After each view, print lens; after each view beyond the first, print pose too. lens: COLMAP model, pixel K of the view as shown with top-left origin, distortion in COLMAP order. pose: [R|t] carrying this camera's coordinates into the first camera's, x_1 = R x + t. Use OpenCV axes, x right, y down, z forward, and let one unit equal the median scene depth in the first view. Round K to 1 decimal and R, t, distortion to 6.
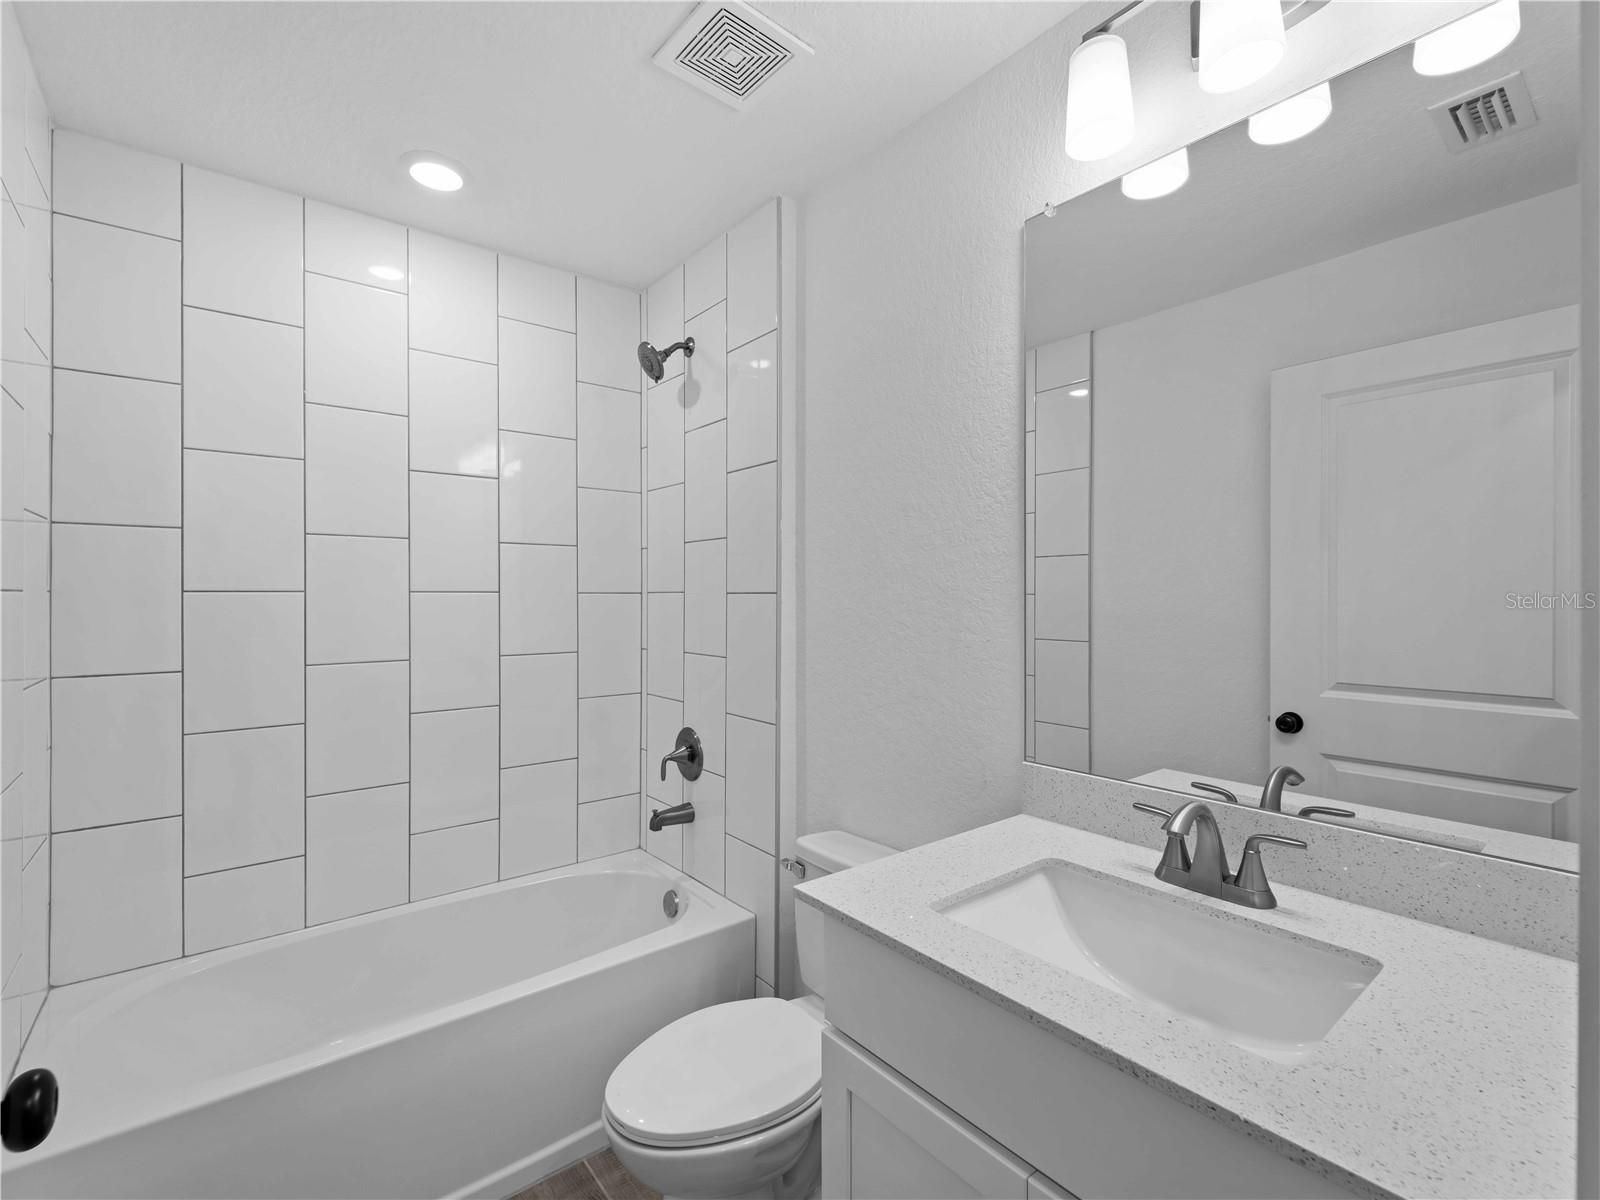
lens RADIAL K [[716.1, 0, 802.6], [0, 716.1, 596.6], [0, 0, 1]] dist [0.001704, 0.000130]
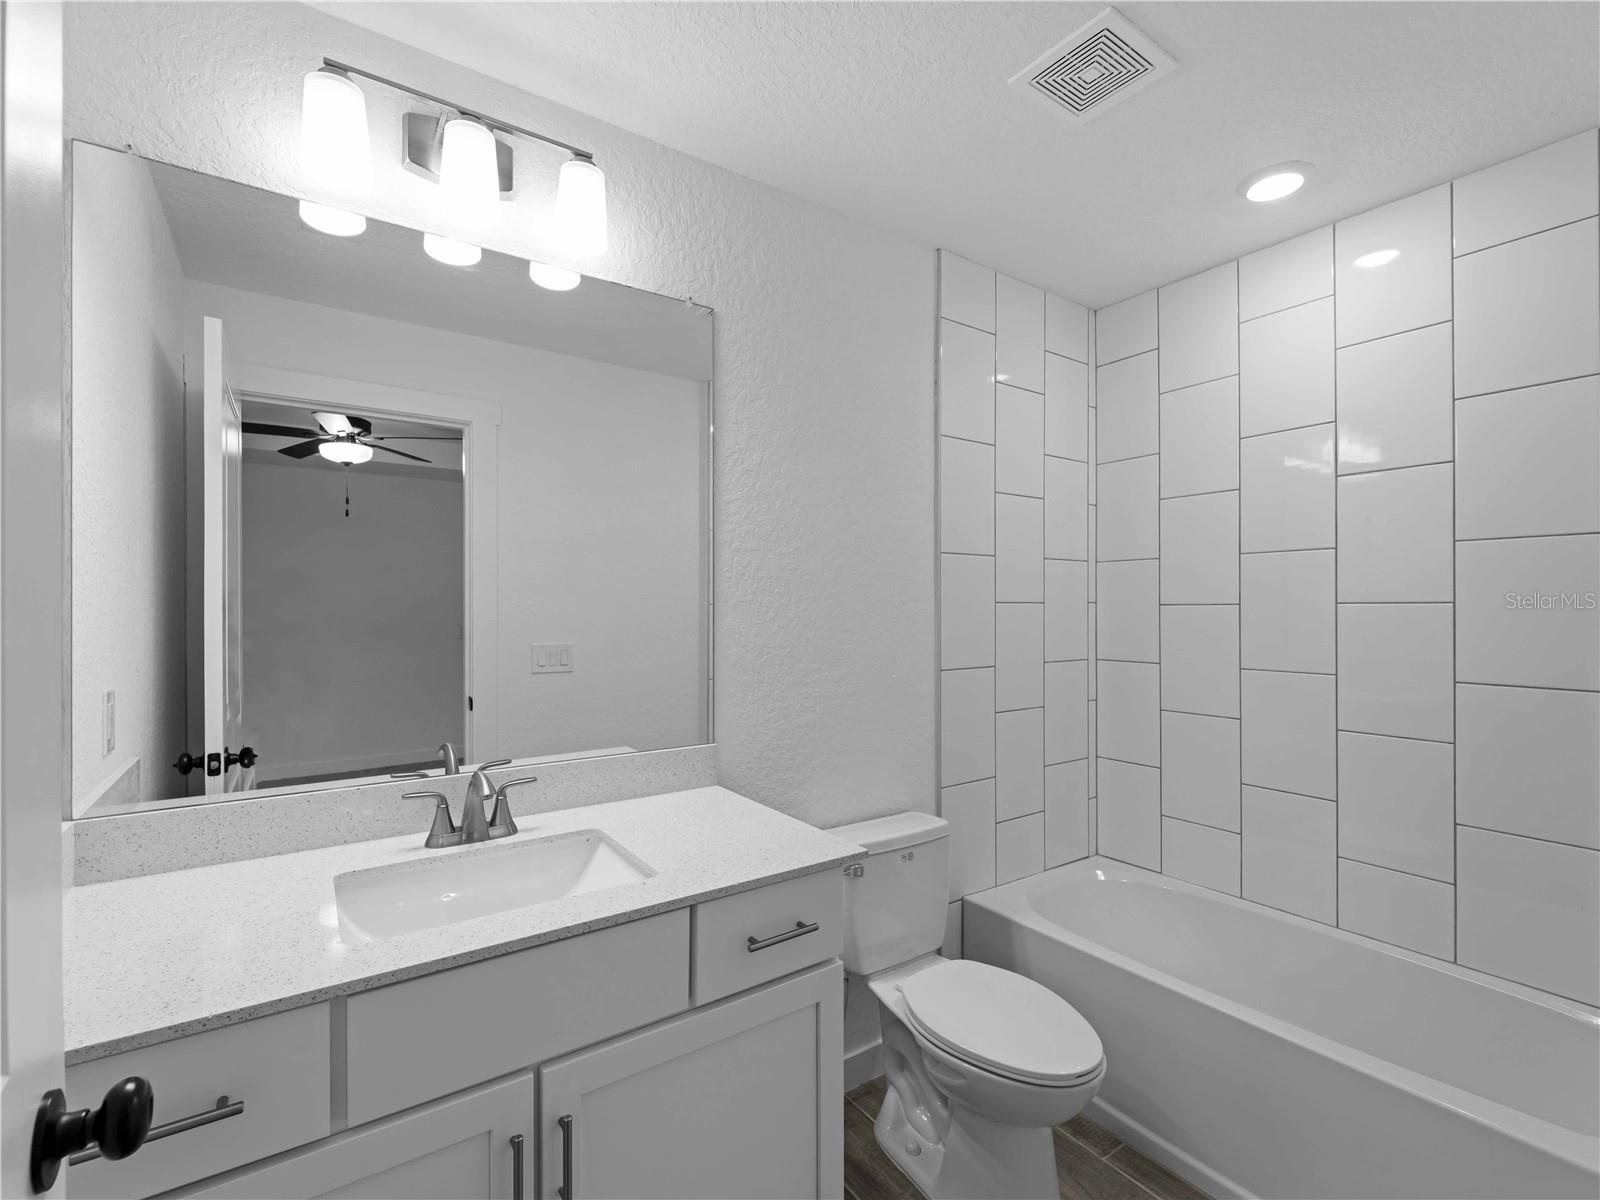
lens RADIAL K [[722.0, 0, 802.0], [0, 722.0, 603.8], [0, 0, 1]] dist [0.000106, -0.000744]
pose [[-0.073341, -0.007008, -0.997282, 0.546604], [0.004183, 0.999964, -0.007334, -0.001570], [0.997298, -0.004710, -0.073309, 0.421362]]
